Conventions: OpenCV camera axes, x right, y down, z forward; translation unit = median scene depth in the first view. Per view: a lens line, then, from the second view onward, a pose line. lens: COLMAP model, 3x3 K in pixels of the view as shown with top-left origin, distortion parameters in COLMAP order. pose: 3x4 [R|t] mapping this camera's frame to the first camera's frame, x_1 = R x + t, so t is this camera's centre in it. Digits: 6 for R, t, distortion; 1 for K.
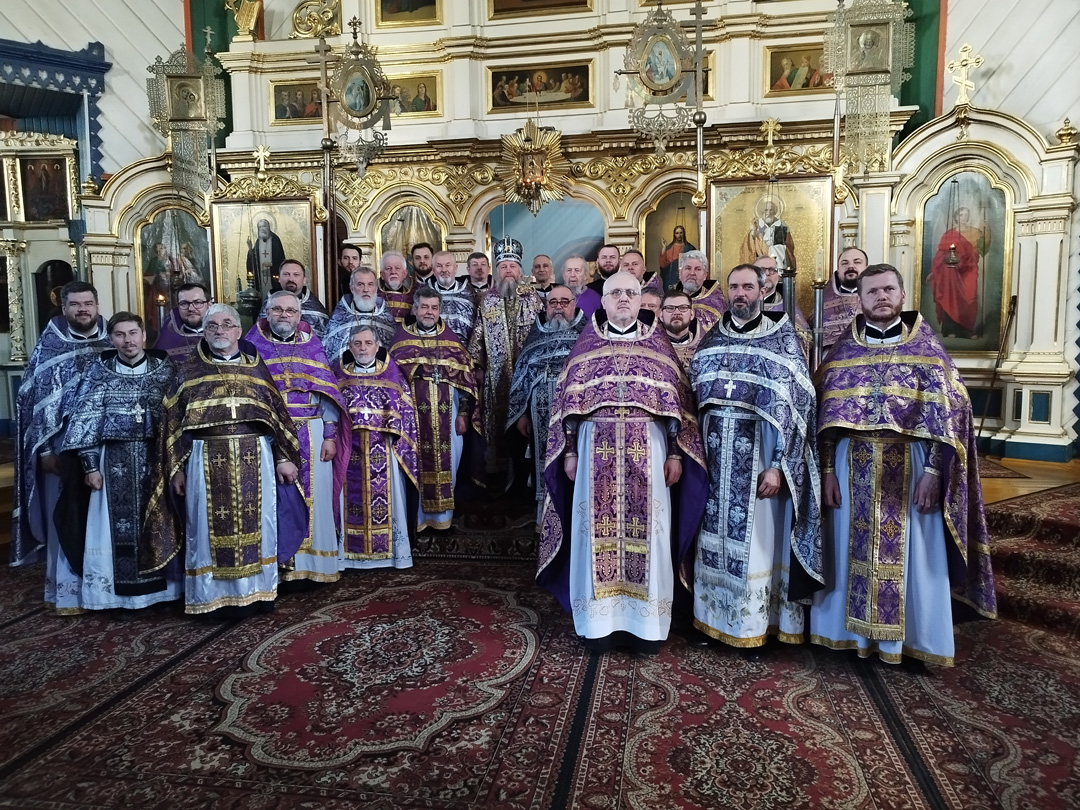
lens RADIAL K [[765.2, 0, 540.7], [0, 765.2, 407.6], [0, 0, 1]] dist [-0.003107, -0.000834]
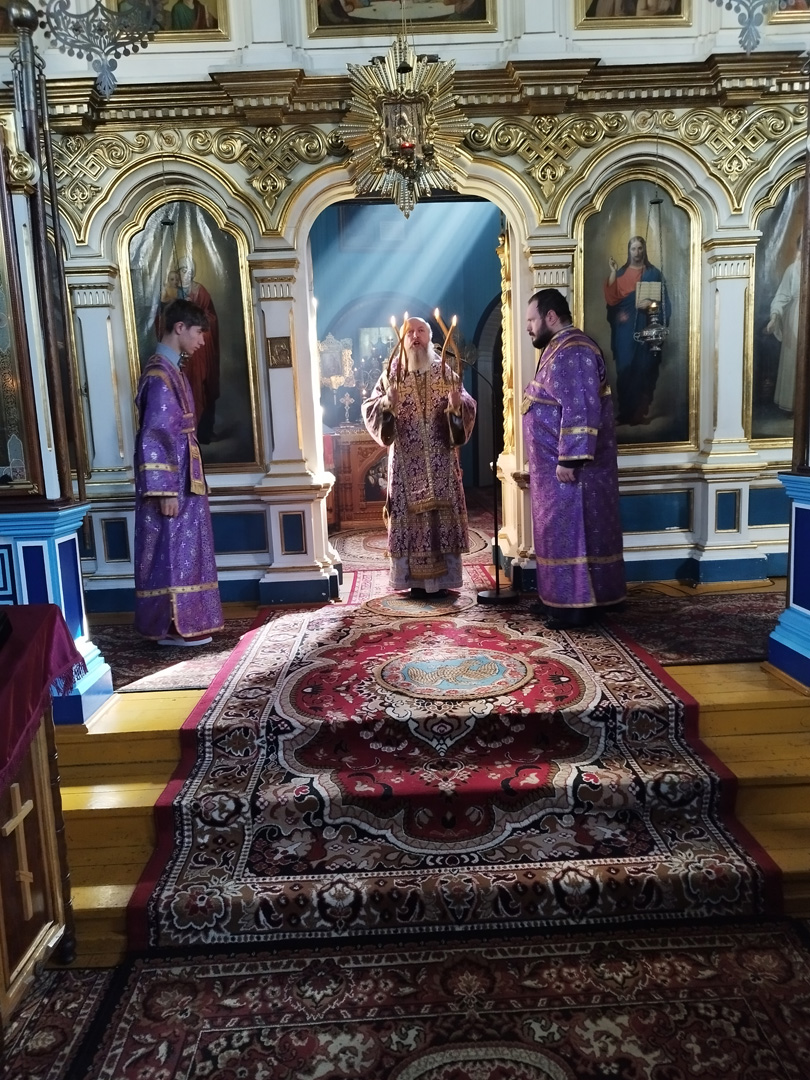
lens RADIAL K [[768.1, 0, 405.5], [0, 768.1, 533.4], [0, 0, 1]] dist [0.001175, 0.003206]
pose [[0.980469, -0.058302, 0.187836, -0.132826], [0.047841, 0.997066, 0.059755, -0.042963], [-0.190768, -0.049601, 0.980381, 0.407407]]
